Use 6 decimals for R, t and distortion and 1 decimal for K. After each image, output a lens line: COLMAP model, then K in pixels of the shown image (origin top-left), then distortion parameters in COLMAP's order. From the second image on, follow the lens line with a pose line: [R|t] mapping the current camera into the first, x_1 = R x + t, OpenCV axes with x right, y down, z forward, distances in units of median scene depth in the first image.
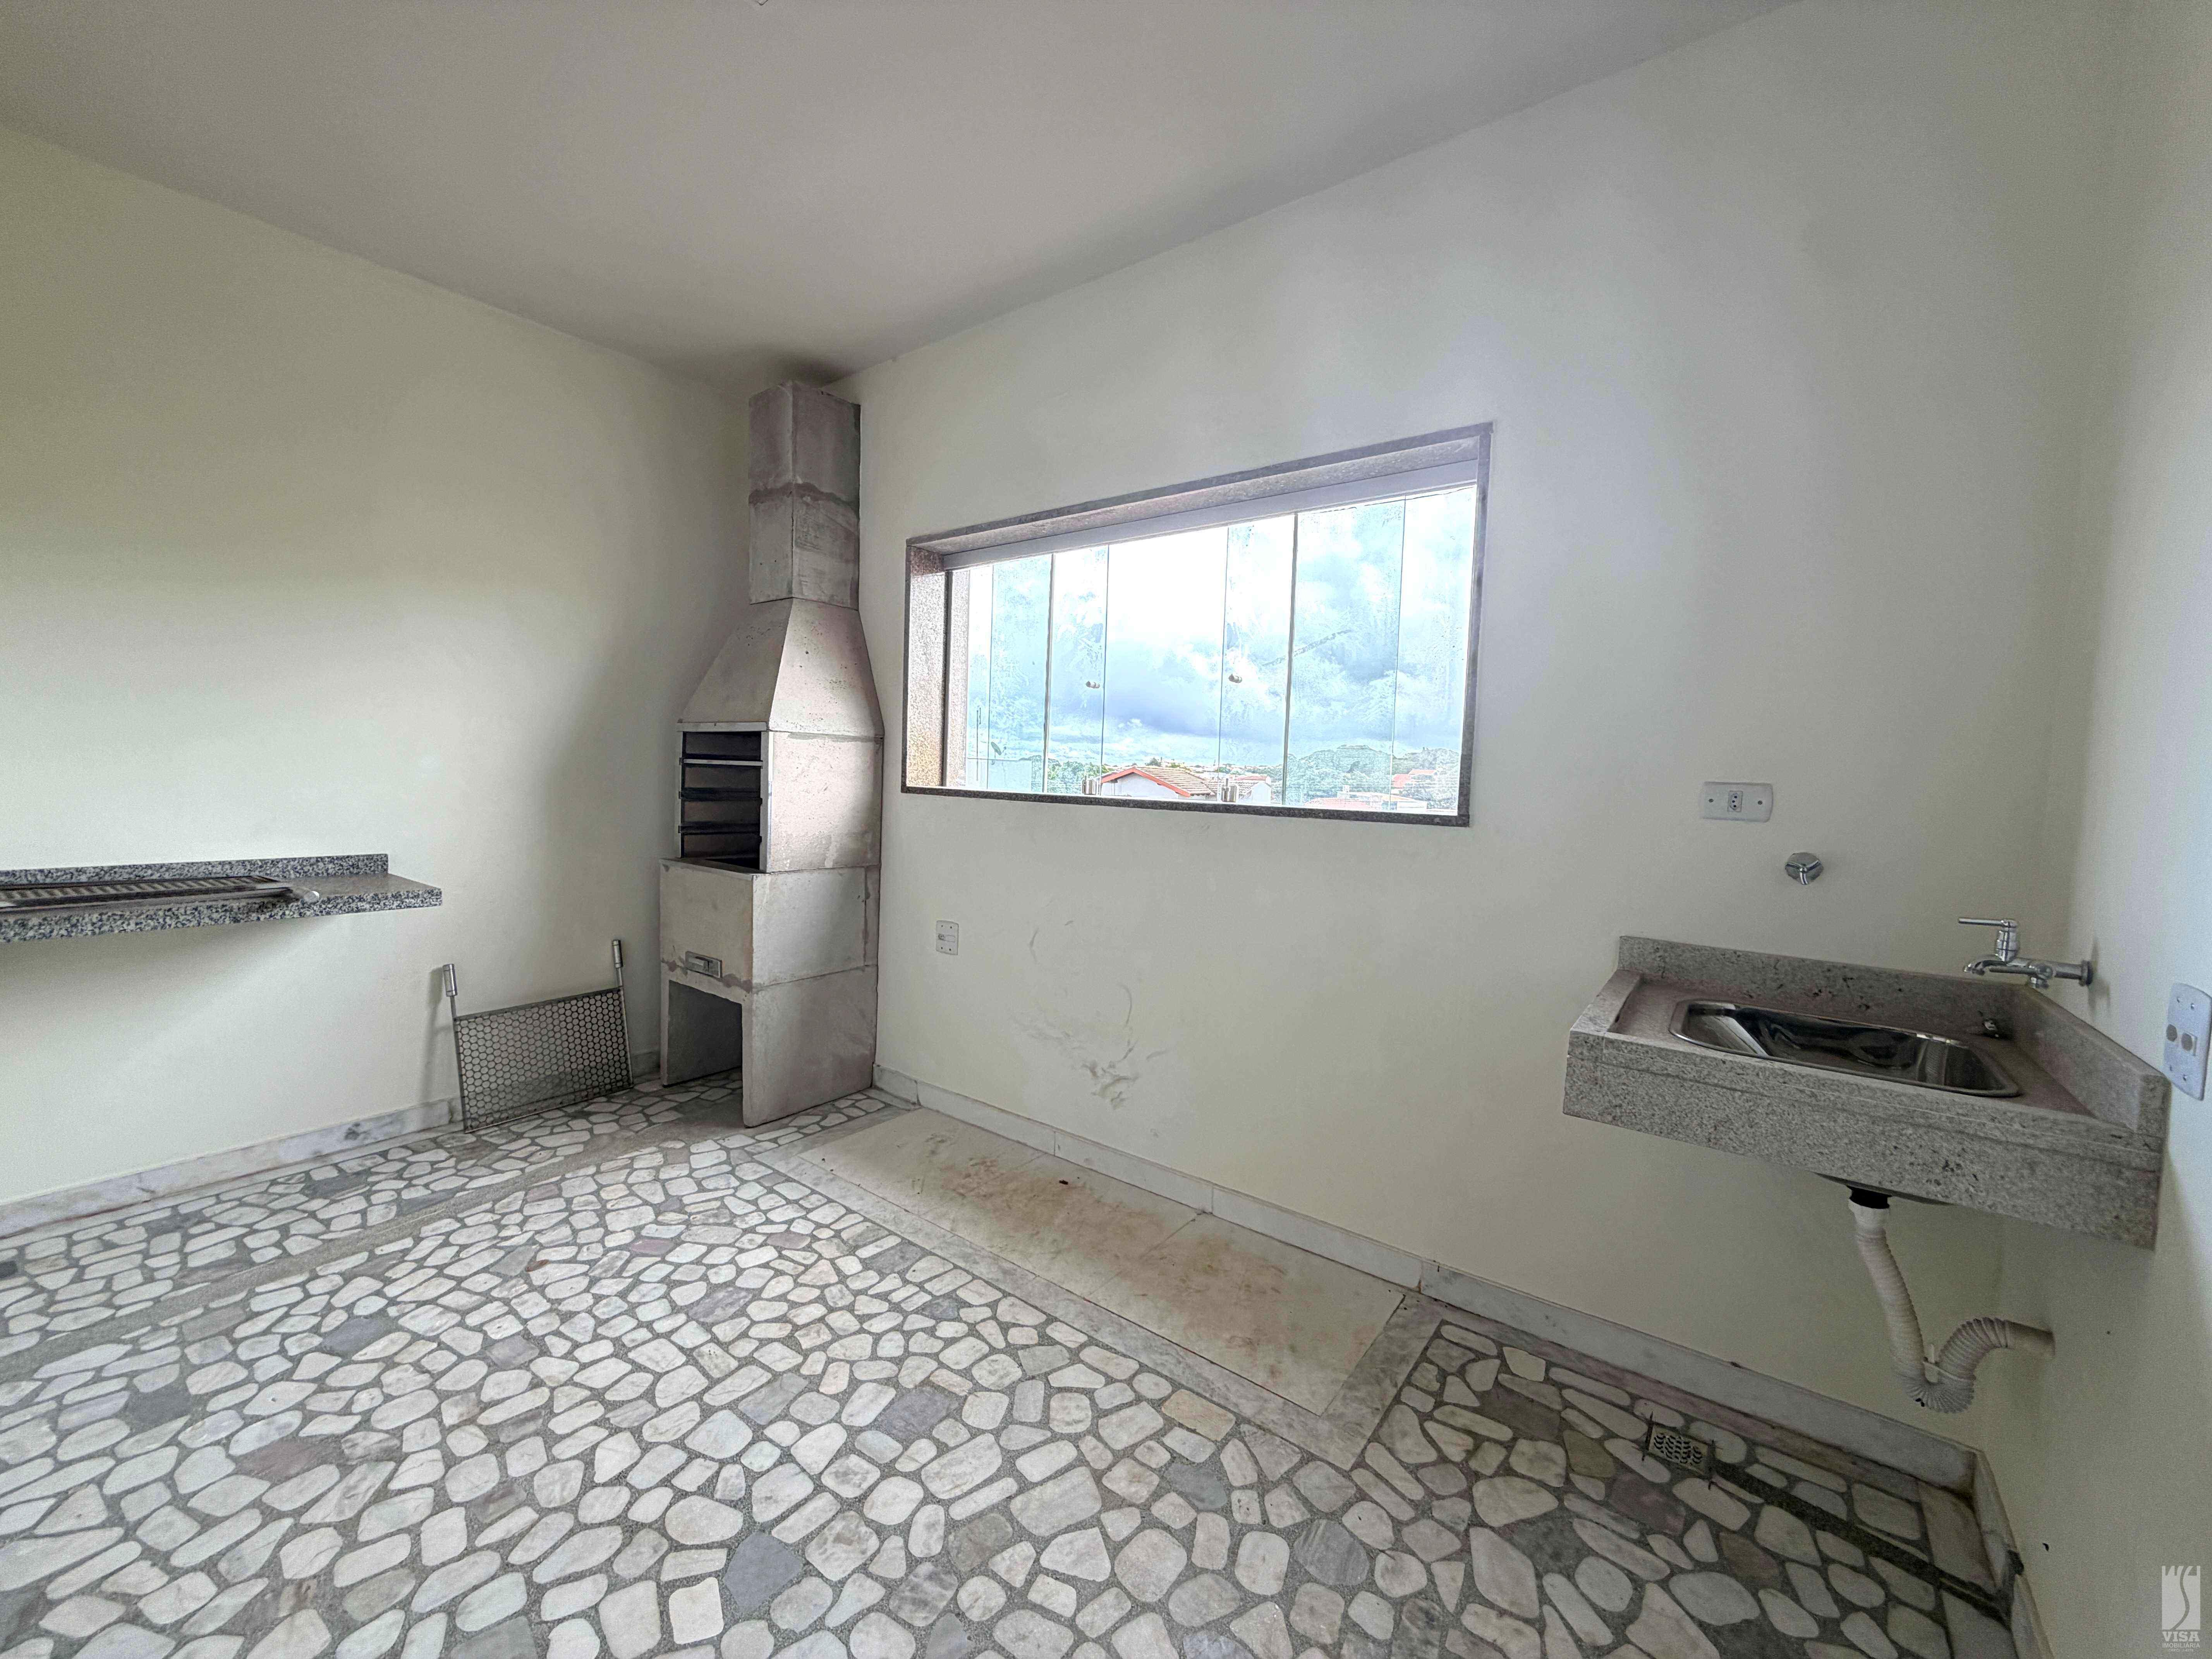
lens RADIAL K [[882.9, 0, 1109.7], [0, 882.9, 830.7], [0, 0, 1]] dist [-0.001275, 0.001077]
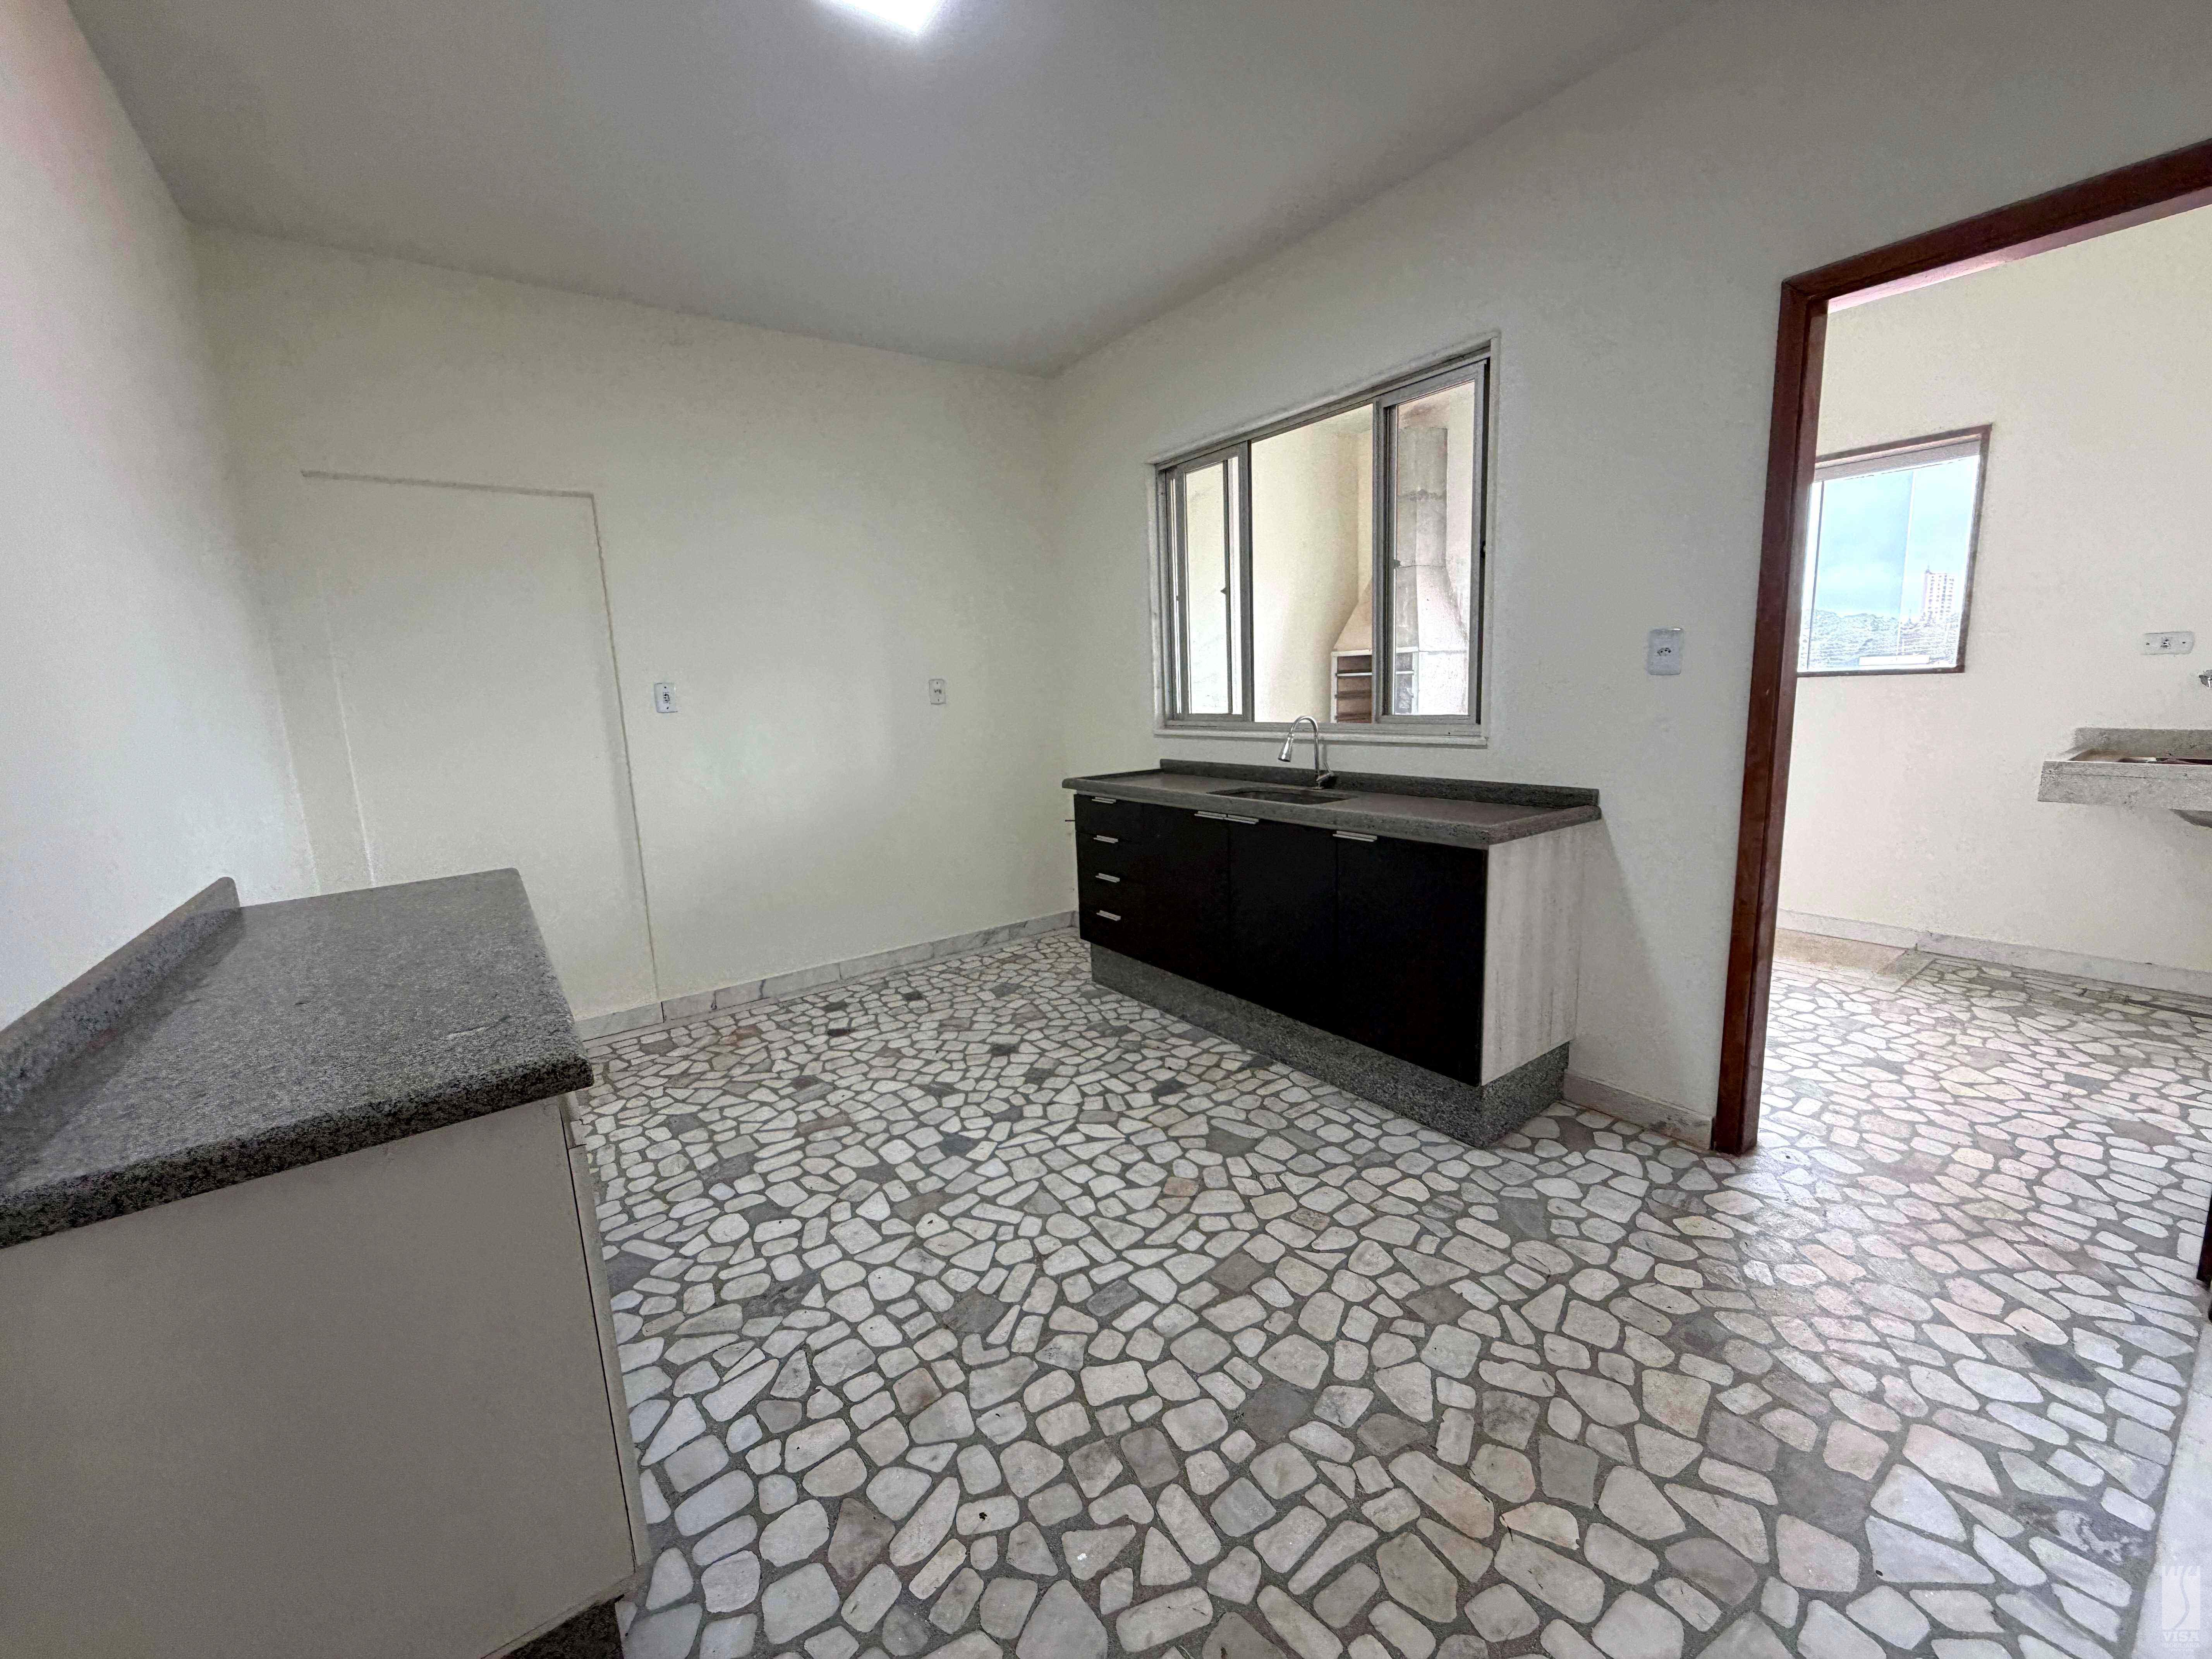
lens RADIAL K [[882.9, 0, 1100.6], [0, 882.9, 827.7], [0, 0, 1]] dist [-0.001275, 0.001077]
pose [[0.950972, -0.030317, -0.307786, -0.723402], [0.063874, 0.992981, 0.099544, 0.019383], [0.302608, -0.114323, 0.946234, -1.255814]]
